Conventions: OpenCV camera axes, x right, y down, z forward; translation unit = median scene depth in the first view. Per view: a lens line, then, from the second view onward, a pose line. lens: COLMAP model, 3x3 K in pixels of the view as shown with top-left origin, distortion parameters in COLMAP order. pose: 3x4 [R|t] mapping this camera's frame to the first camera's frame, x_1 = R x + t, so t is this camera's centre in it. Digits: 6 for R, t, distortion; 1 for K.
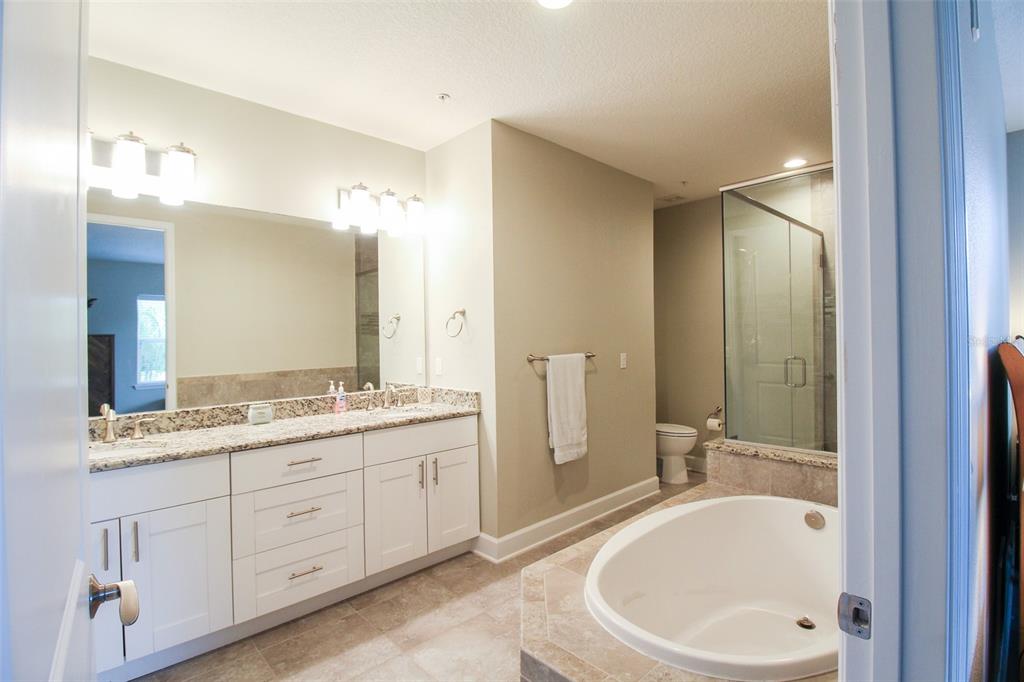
lens RADIAL K [[484.1, 0, 513.3], [0, 484.1, 336.7], [0, 0, 1]] dist [-0.020739, -0.000279]
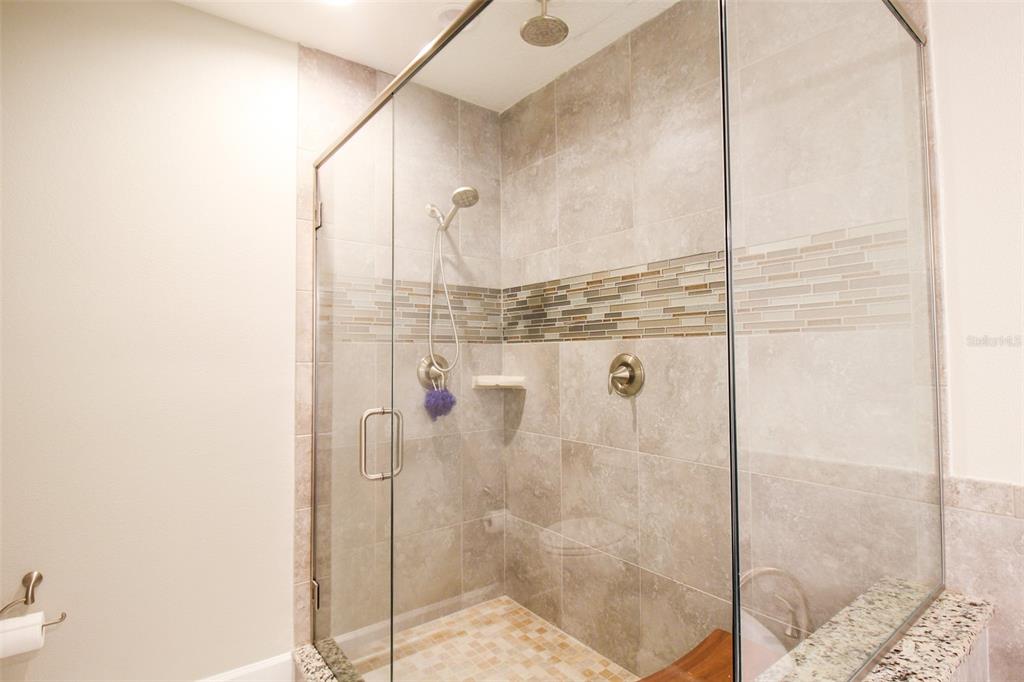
lens RADIAL K [[509.3, 0, 509.8], [0, 509.3, 332.6], [0, 0, 1]] dist [-0.015481, -0.000195]
pose [[0.094998, 0.060623, 0.993630, 0.177081], [0.000255, 0.998142, -0.060922, 0.000839], [-0.995477, 0.006041, 0.094806, 1.093190]]
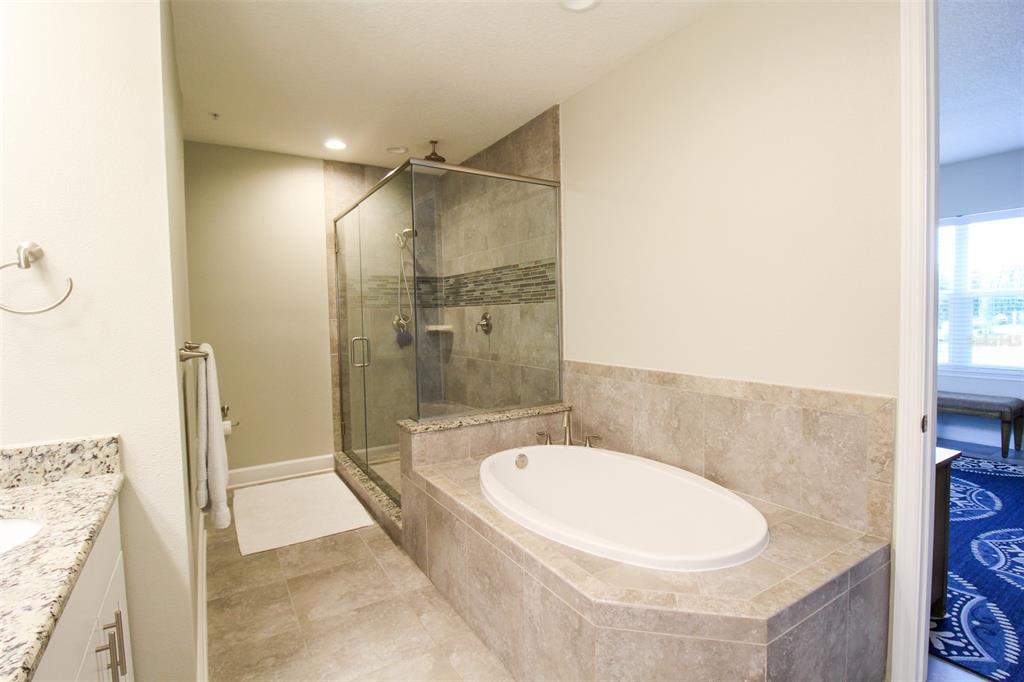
lens RADIAL K [[484.1, 0, 513.3], [0, 484.1, 336.7], [0, 0, 1]] dist [-0.020739, -0.000279]
pose [[0.179335, -0.030639, 0.983311, -0.491149], [0.008712, 0.999525, 0.029555, 0.015874], [-0.983750, 0.003266, 0.179517, 0.638006]]
